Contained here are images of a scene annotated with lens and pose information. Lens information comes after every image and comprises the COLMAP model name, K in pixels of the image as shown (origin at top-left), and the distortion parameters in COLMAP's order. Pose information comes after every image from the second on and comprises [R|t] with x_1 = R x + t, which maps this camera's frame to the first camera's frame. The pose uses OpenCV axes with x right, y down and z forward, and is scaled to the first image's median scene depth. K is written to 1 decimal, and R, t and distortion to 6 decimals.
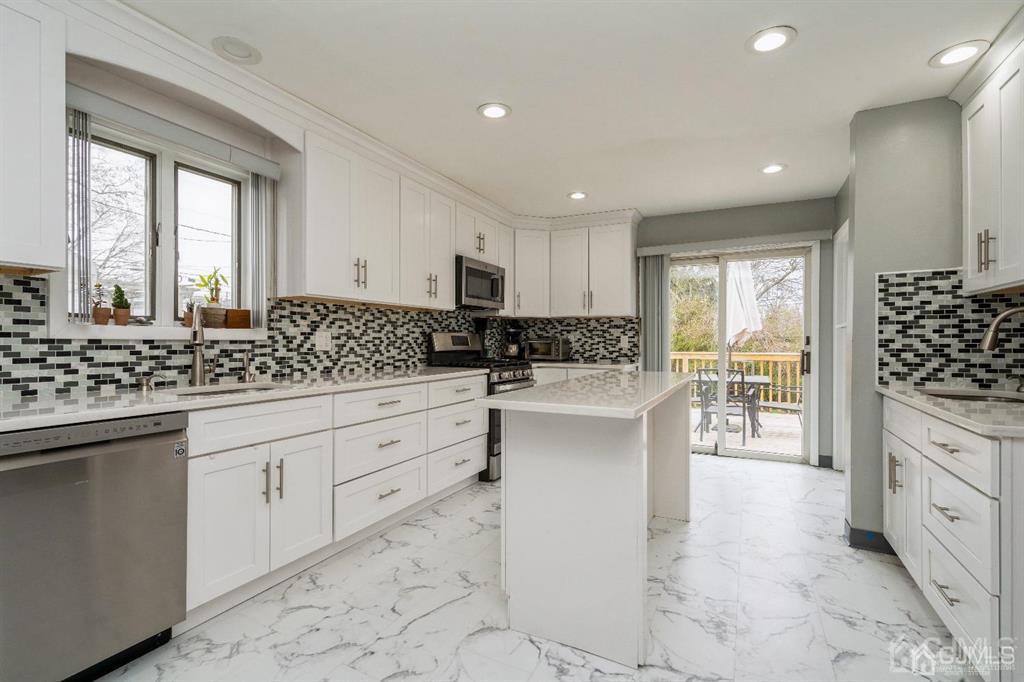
lens RADIAL K [[463.4, 0, 506.8], [0, 463.4, 344.5], [0, 0, 1]] dist [-0.007262, 0.002295]
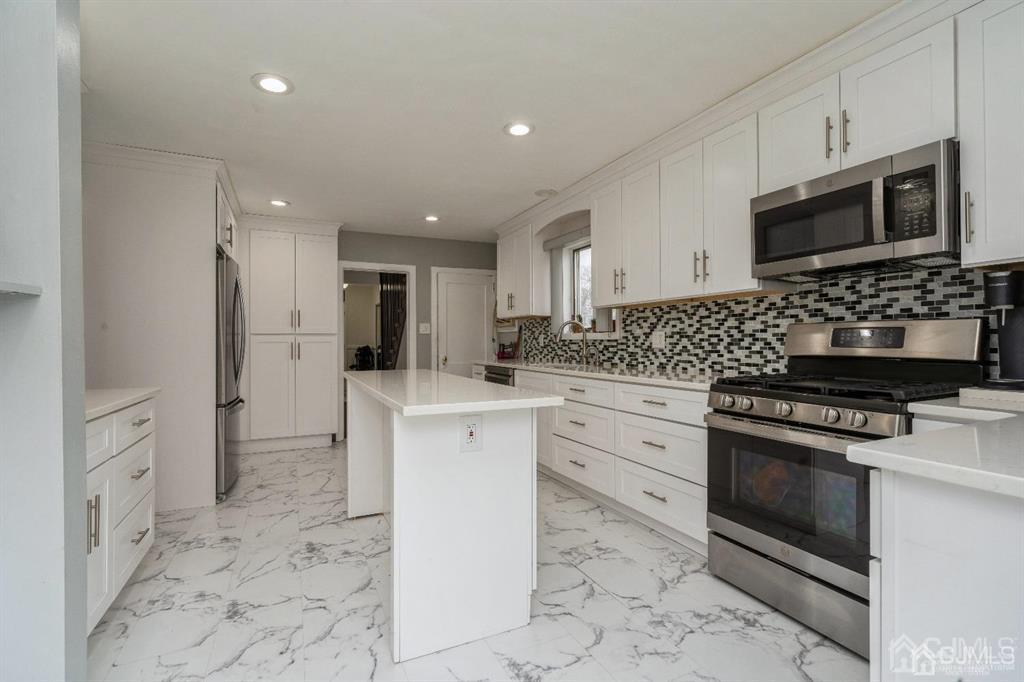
lens RADIAL K [[463.4, 0, 509.9], [0, 463.4, 342.9], [0, 0, 1]] dist [-0.007262, 0.002295]
pose [[-0.603847, 0.003165, -0.797094, 0.717406], [-0.003047, 0.999976, 0.006279, -0.005635], [0.797094, 0.006220, -0.603823, 1.373682]]
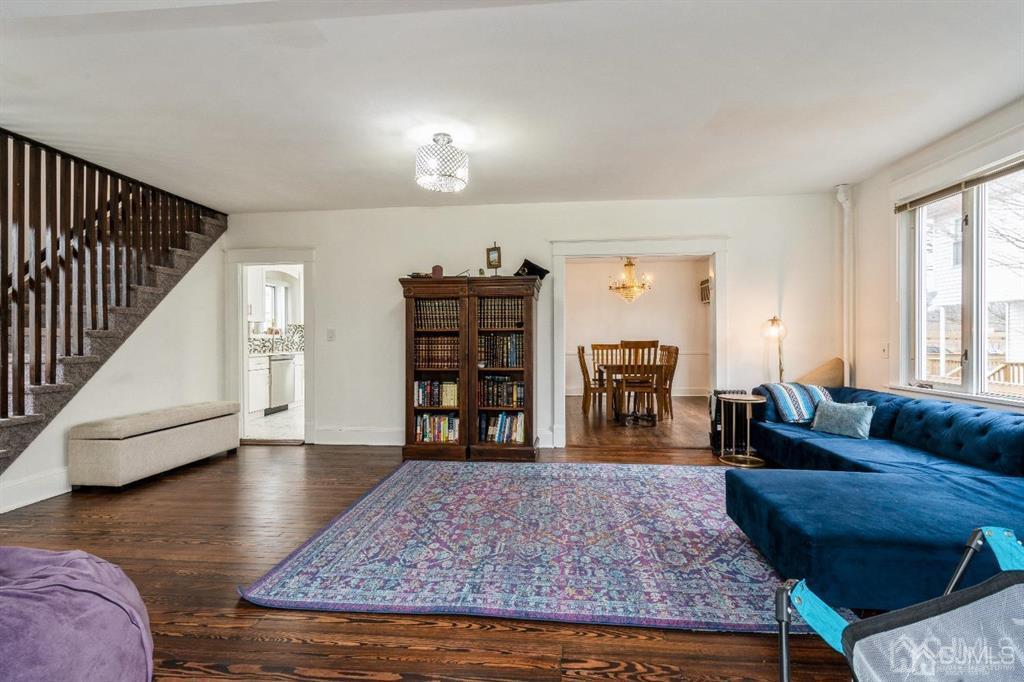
lens RADIAL K [[463.4, 0, 505.2], [0, 463.4, 340.3], [0, 0, 1]] dist [-0.007262, 0.002295]
pose [[0.929953, -0.004171, 0.367654, -0.243929], [0.005271, 0.999984, -0.001988, 0.015432], [-0.367640, 0.003787, 0.929960, -2.067665]]
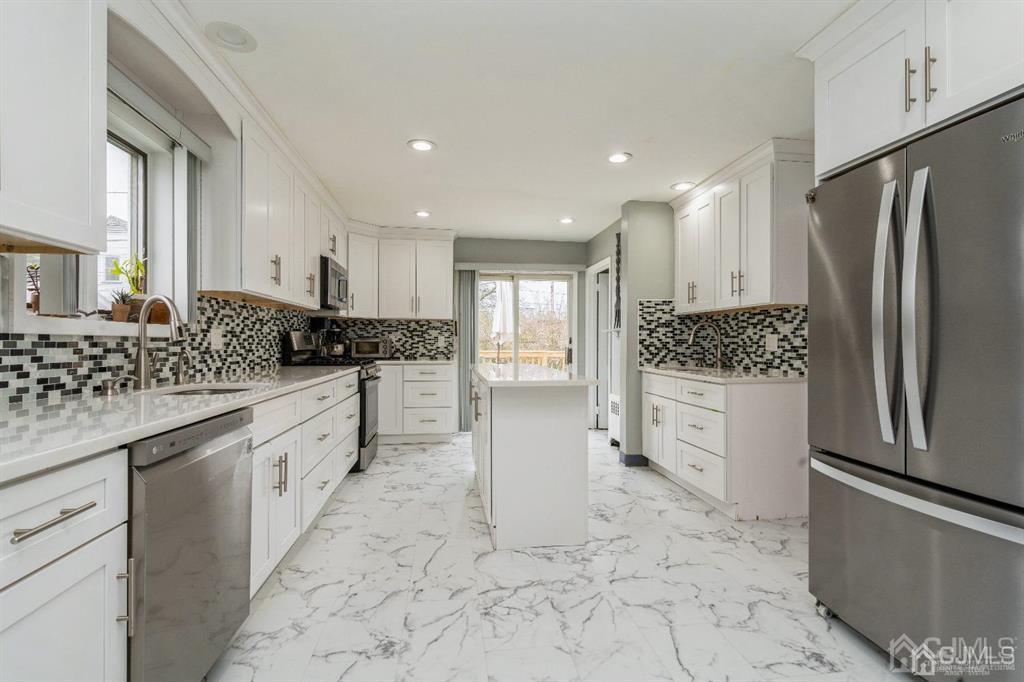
lens RADIAL K [[463.4, 0, 508.1], [0, 463.4, 344.2], [0, 0, 1]] dist [-0.007262, 0.002295]
pose [[0.818365, -0.002383, 0.574694, -0.442716], [0.004259, 0.999989, -0.001919, 0.006824], [-0.574684, 0.004018, 0.818366, -0.081724]]
